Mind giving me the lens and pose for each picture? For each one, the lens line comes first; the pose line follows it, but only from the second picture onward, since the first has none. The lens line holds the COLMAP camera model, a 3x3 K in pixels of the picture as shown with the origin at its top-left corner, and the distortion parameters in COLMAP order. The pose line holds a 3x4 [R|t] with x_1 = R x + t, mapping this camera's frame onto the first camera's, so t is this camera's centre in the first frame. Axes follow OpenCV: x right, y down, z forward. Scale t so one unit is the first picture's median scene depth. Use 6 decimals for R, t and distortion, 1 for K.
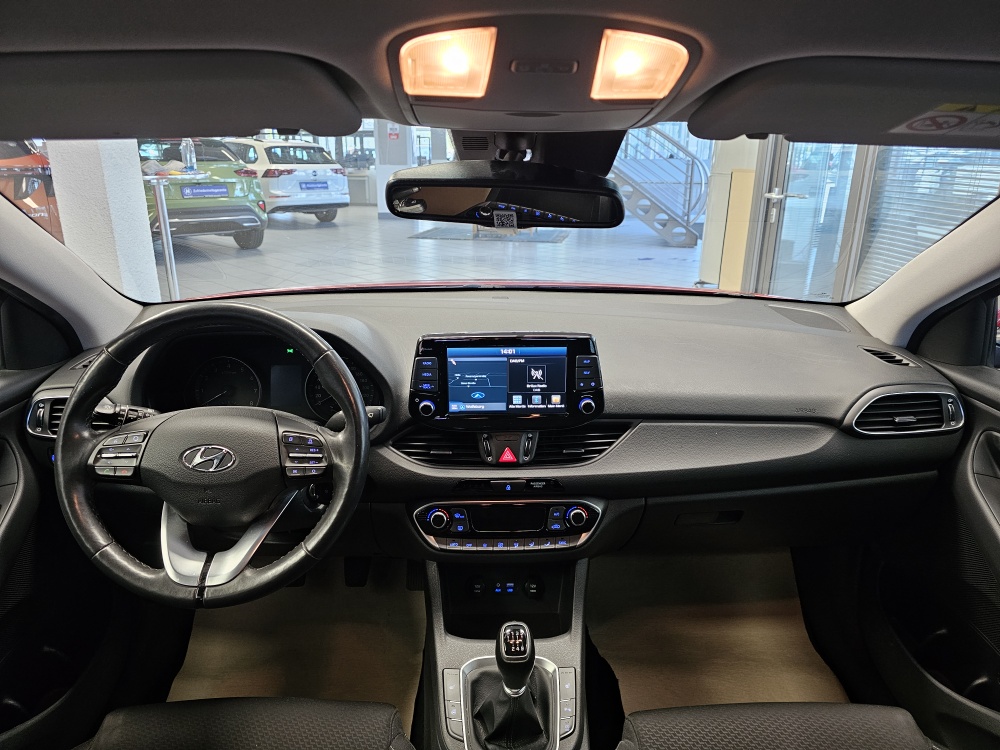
lens RADIAL K [[666.6, 0, 504.2], [0, 666.6, 368.7], [0, 0, 1]] dist [0.066883, -0.071557]
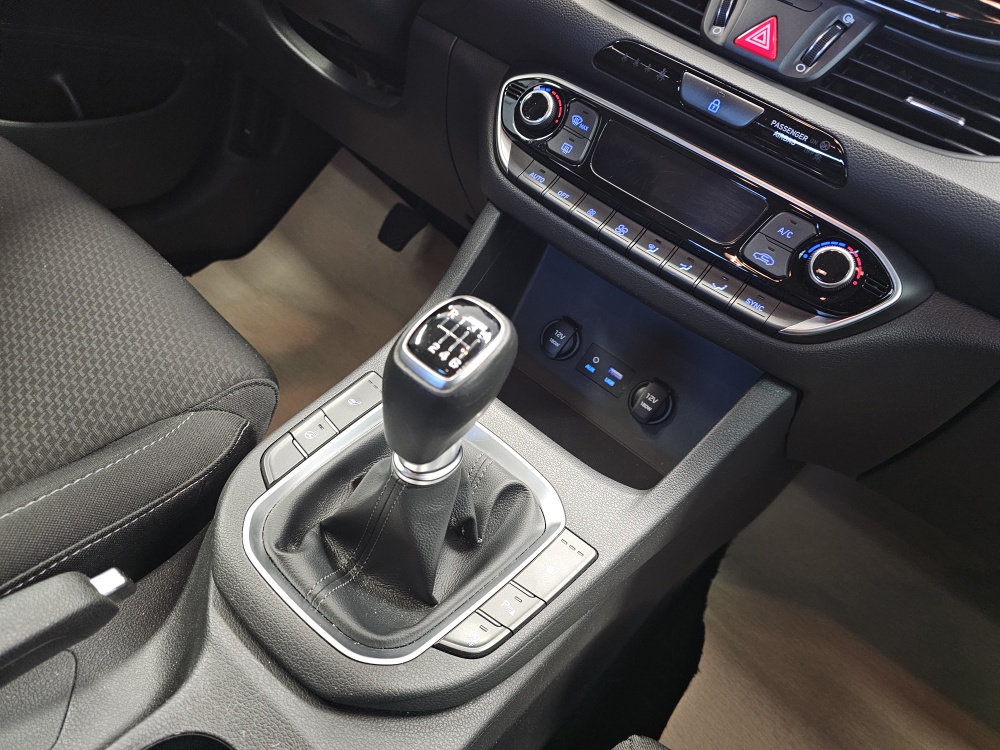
lens RADIAL K [[680.6, 0, 506.6], [0, 680.6, 367.2], [0, 0, 1]] dist [0.052901, -0.073398]
pose [[0.753600, 0.556970, -0.349102, 0.138642], [-0.496321, 0.830345, 0.253362, 0.263228], [0.430990, -0.017667, 0.902184, 0.581982]]
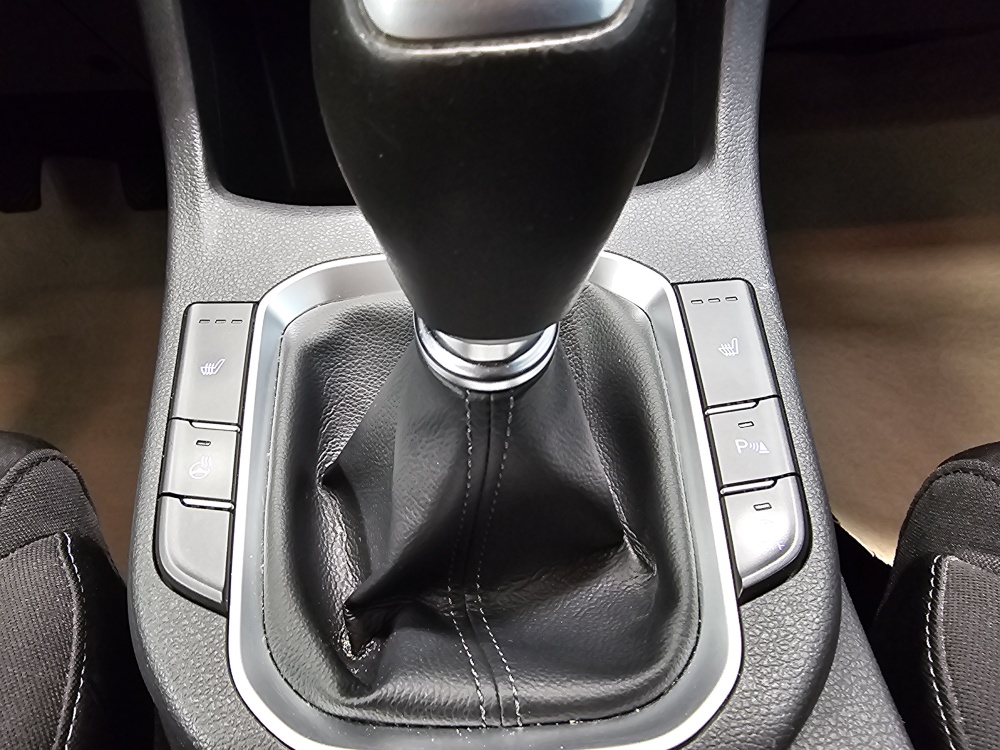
lens RADIAL K [[769.9, 0, 494.7], [0, 769.9, 370.5], [0, 0, 1]] dist [0.002906, 0.000642]
pose [[0.997985, -0.030143, -0.055839, 0.039060], [0.050249, 0.912778, 0.405353, 0.338680], [0.038750, -0.407342, 0.912453, 0.699176]]
